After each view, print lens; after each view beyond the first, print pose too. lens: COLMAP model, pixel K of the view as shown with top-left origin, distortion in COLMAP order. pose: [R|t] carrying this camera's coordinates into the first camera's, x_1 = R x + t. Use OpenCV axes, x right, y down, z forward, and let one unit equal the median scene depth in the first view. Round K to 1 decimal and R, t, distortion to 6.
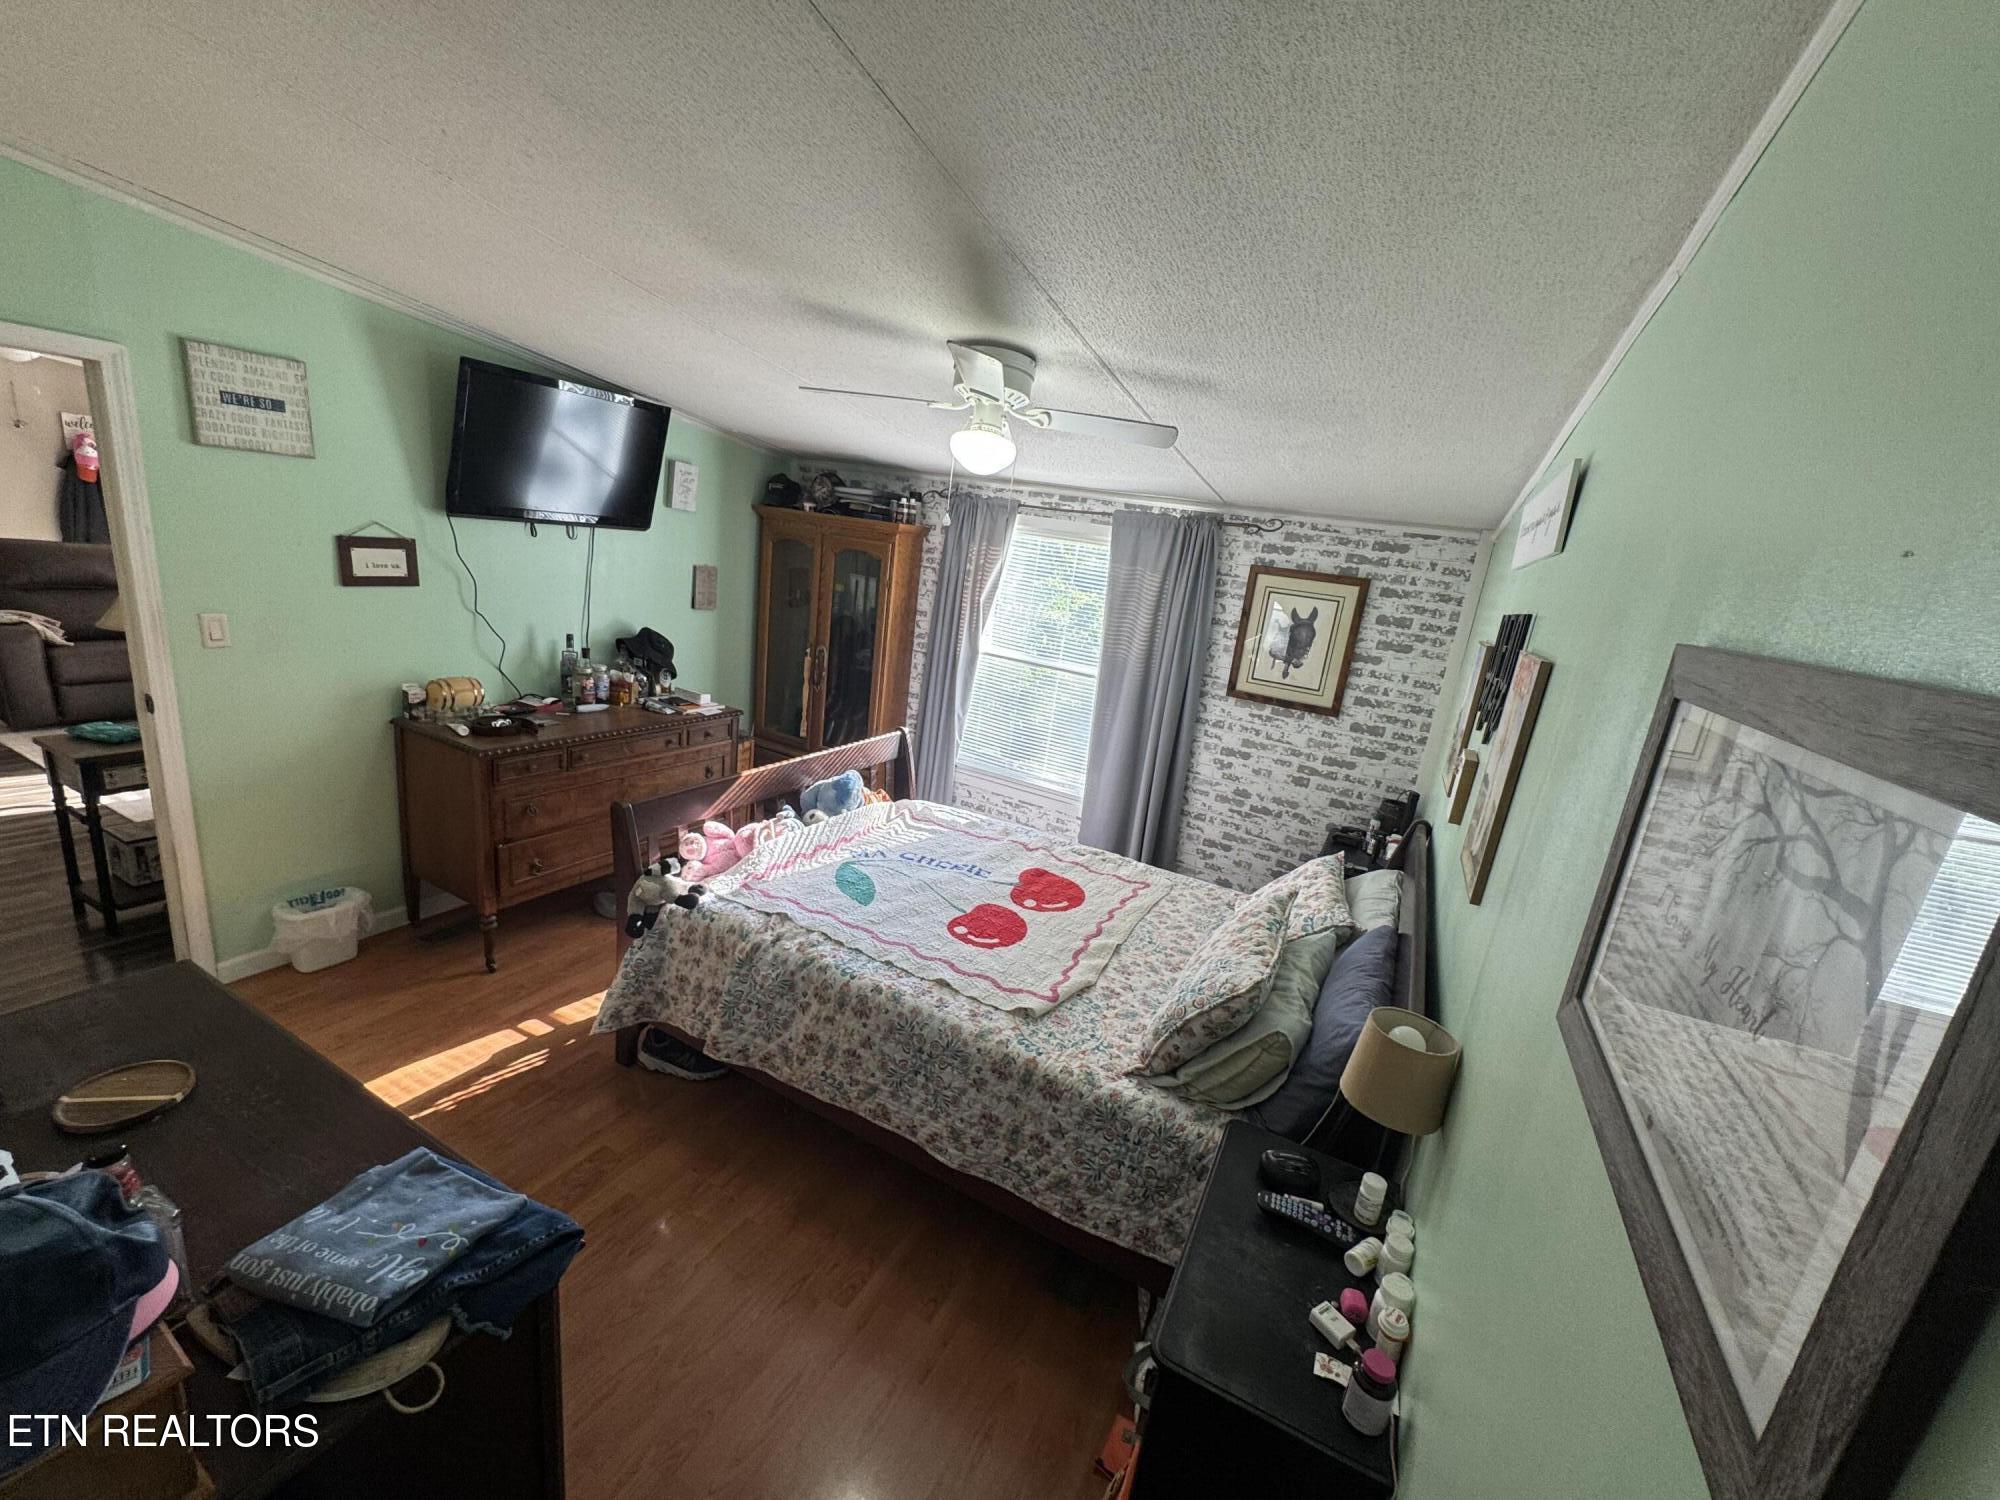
lens RADIAL K [[812.6, 0, 999.3], [0, 812.6, 752.4], [0, 0, 1]] dist [-0.000230, 0.000097]
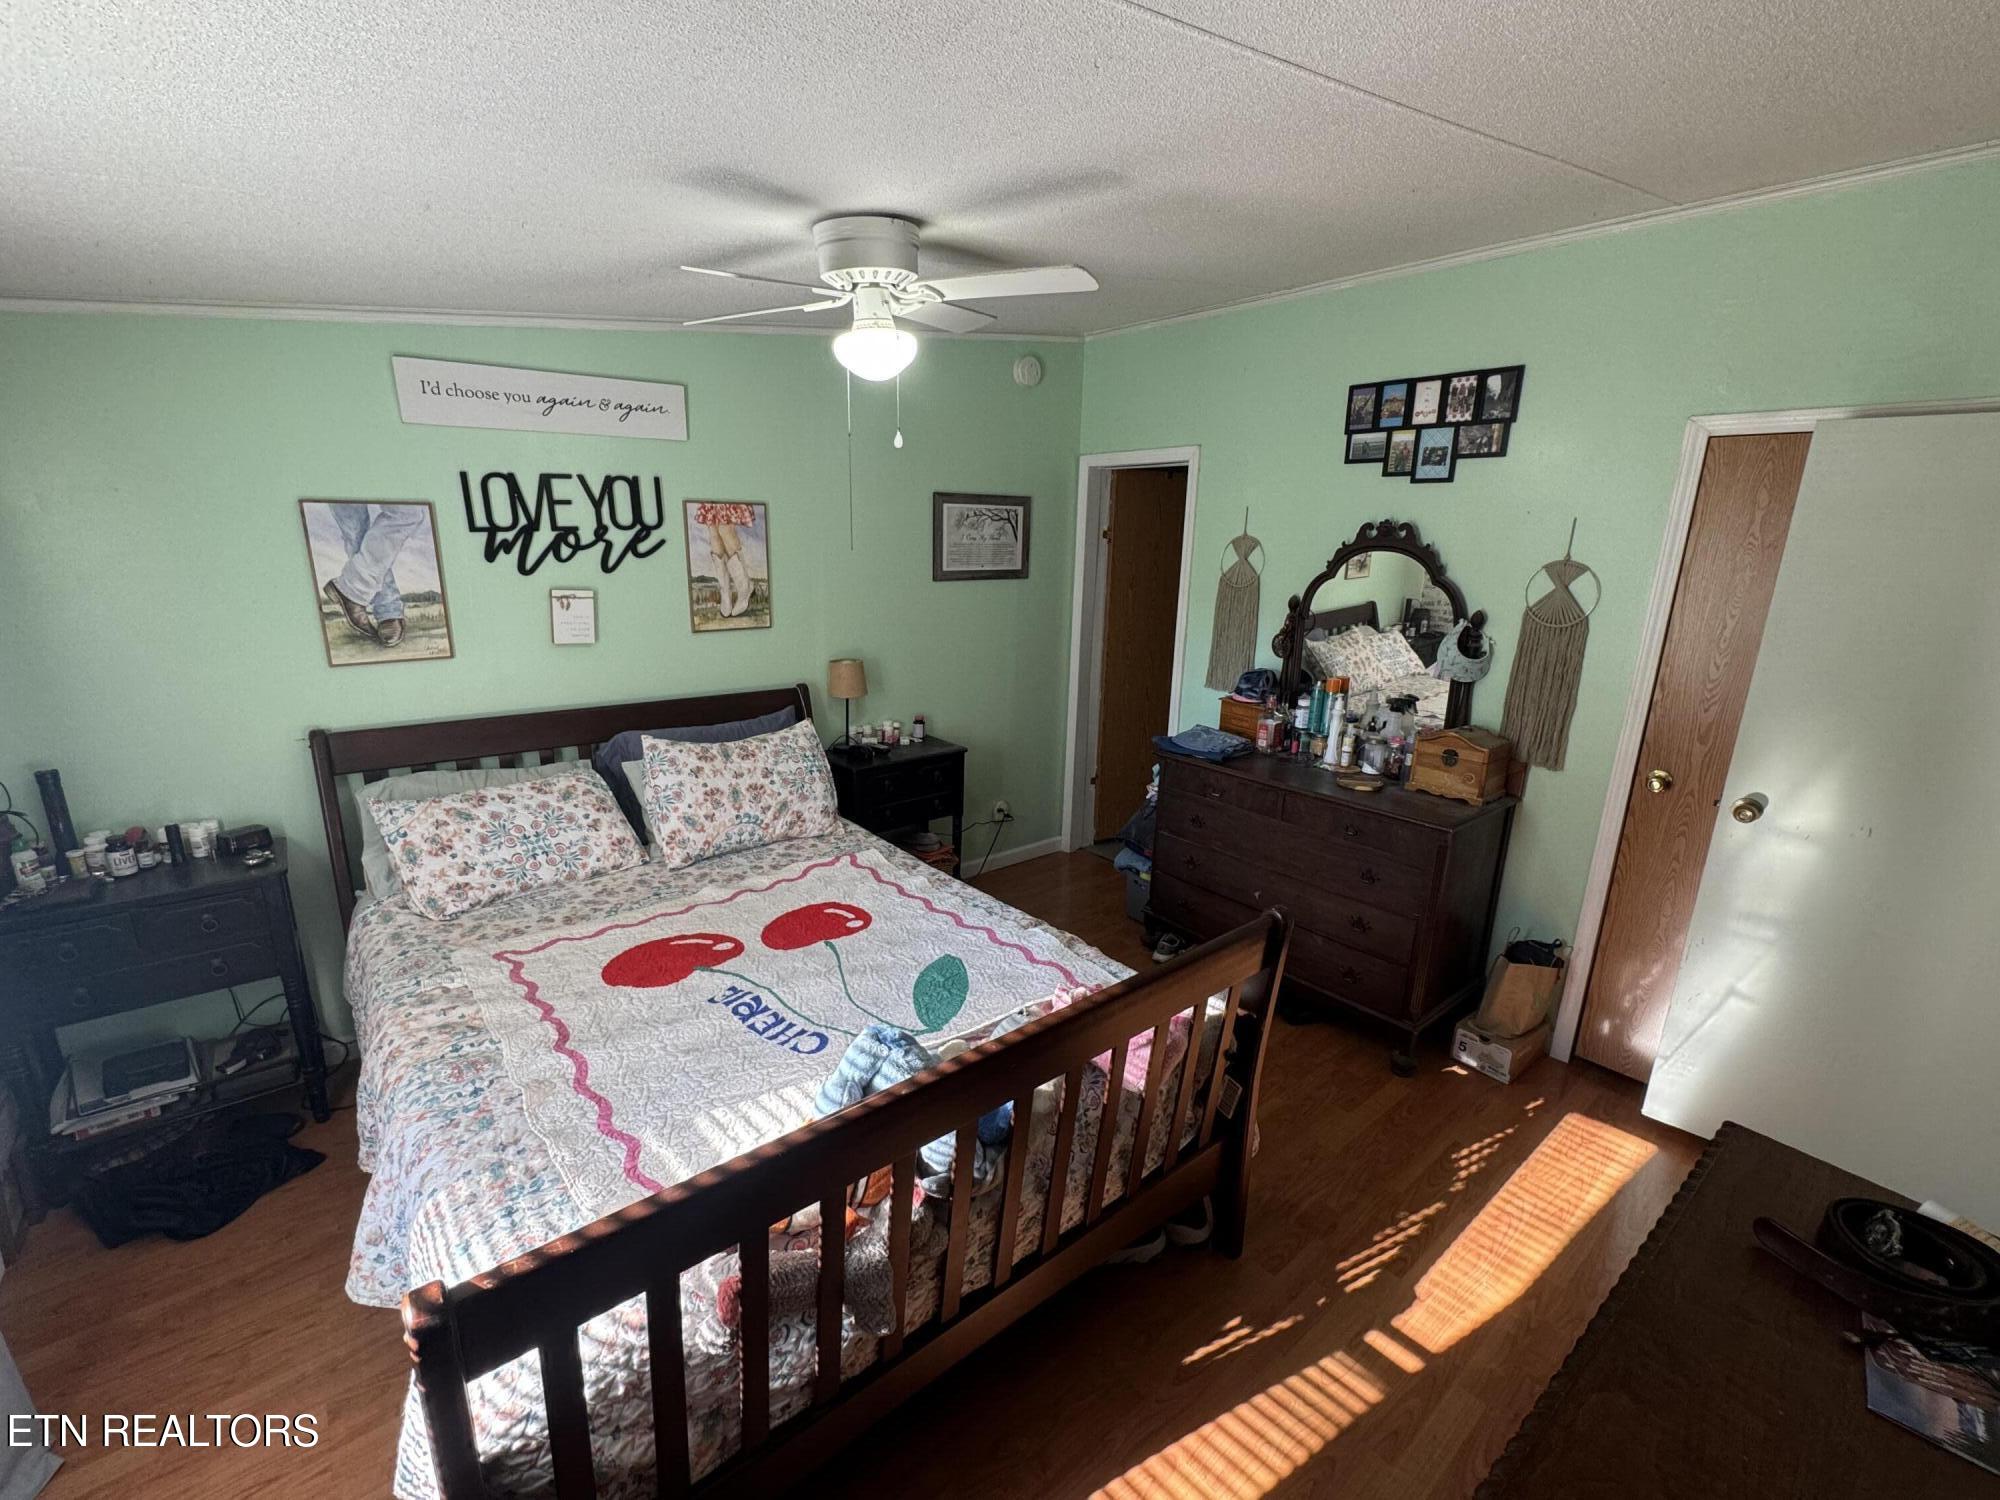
lens RADIAL K [[858.4, 0, 1000.0], [0, 858.4, 750.0], [0, 0, 1]] dist [-0.000279, 0.000073]
pose [[-0.909677, -0.241276, 0.338045, -0.339050], [-0.033922, 0.854388, 0.518526, -0.312667], [-0.413930, 0.460224, -0.785402, 1.179372]]
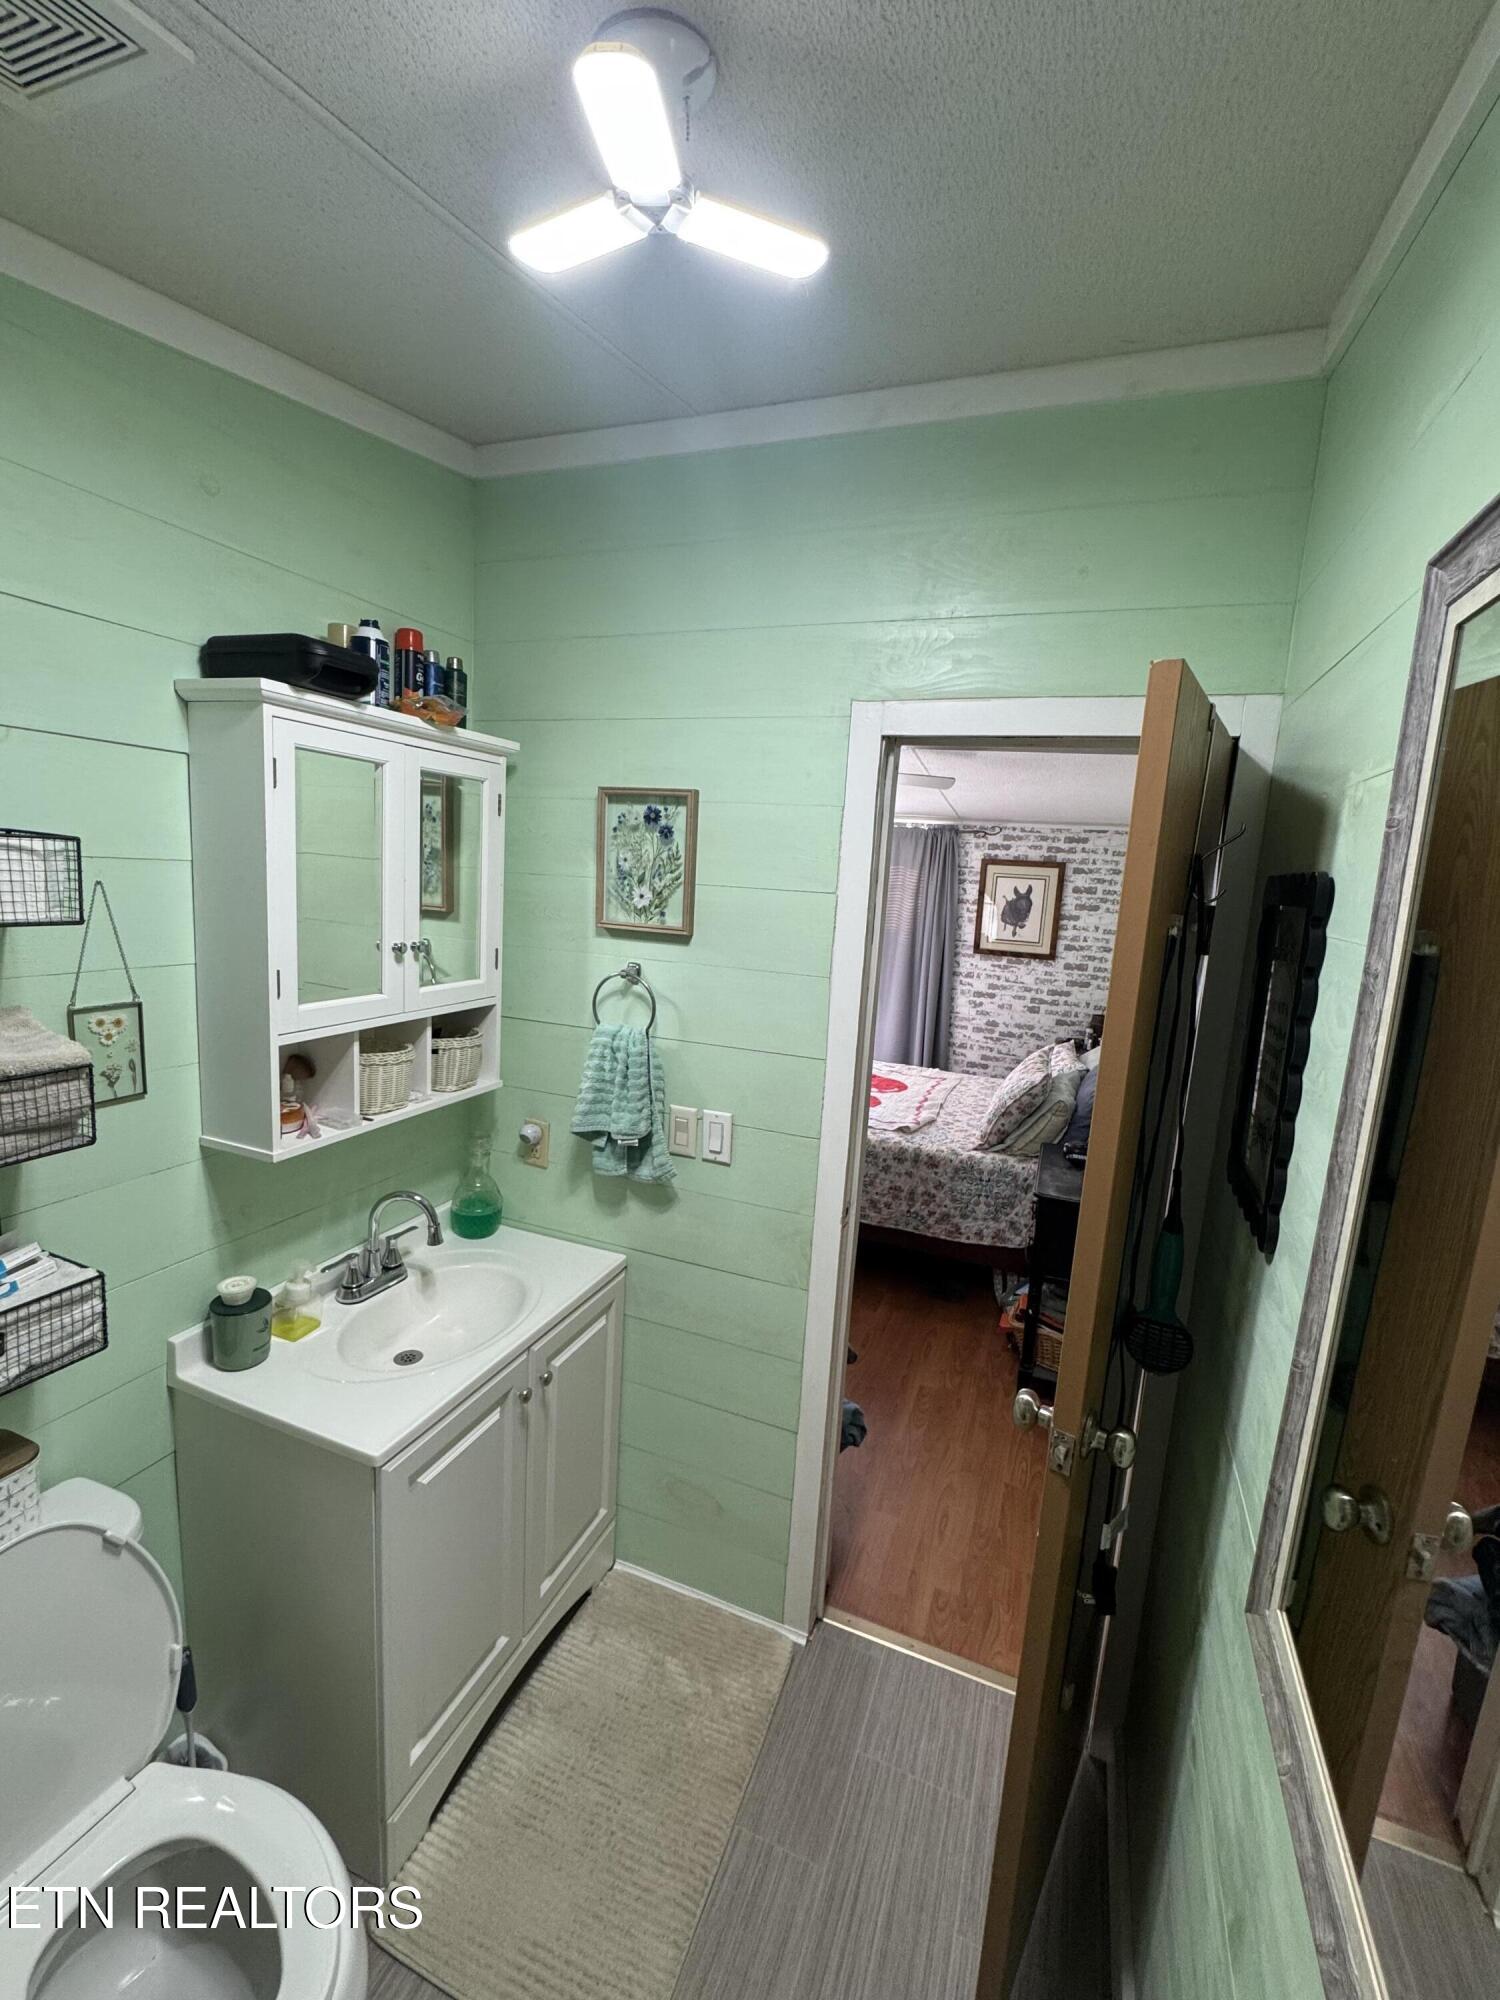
lens RADIAL K [[858.4, 0, 750.0], [0, 858.4, 1000.0], [0, 0, 1]] dist [-0.000279, 0.000073]
pose [[0.992954, -0.080398, 0.087049, -0.255952], [0.088461, 0.991718, -0.093114, 0.123198], [-0.078842, 0.100158, 0.991843, -0.451376]]
